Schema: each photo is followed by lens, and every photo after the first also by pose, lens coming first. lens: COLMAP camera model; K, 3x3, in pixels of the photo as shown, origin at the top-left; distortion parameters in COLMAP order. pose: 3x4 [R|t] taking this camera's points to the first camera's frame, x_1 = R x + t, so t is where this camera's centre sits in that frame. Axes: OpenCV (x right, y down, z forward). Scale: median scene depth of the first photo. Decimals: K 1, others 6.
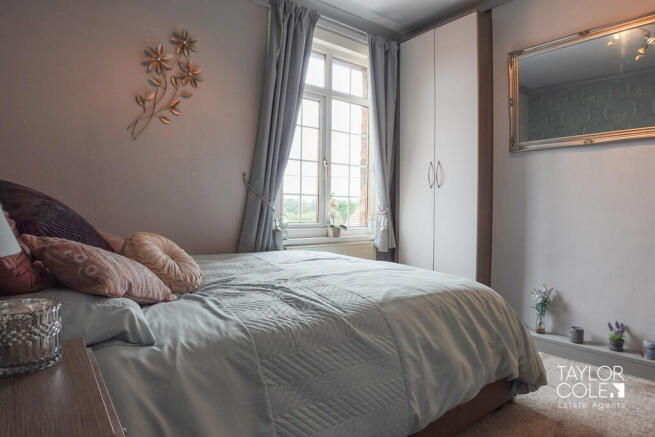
lens RADIAL K [[369.6, 0, 327.5], [0, 369.6, 218.5], [0, 0, 1]] dist [-0.099303, 0.018172]
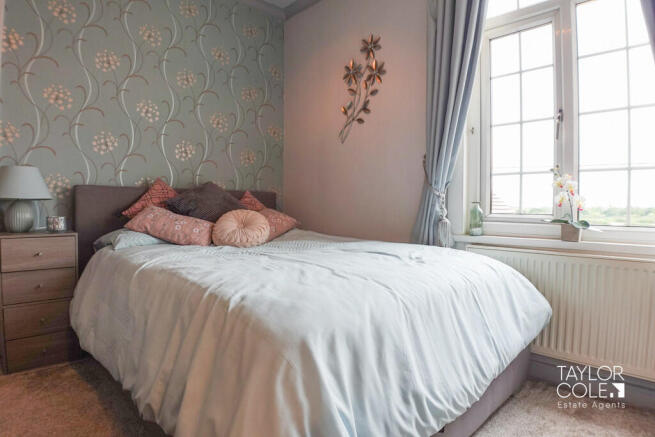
lens RADIAL K [[369.6, 0, 327.5], [0, 369.6, 218.5], [0, 0, 1]] dist [-0.099303, 0.018172]
pose [[0.111986, 0.043257, -0.992768, 0.714256], [-0.012139, 0.999037, 0.042161, -0.006051], [0.993636, 0.007329, 0.112403, 0.742860]]
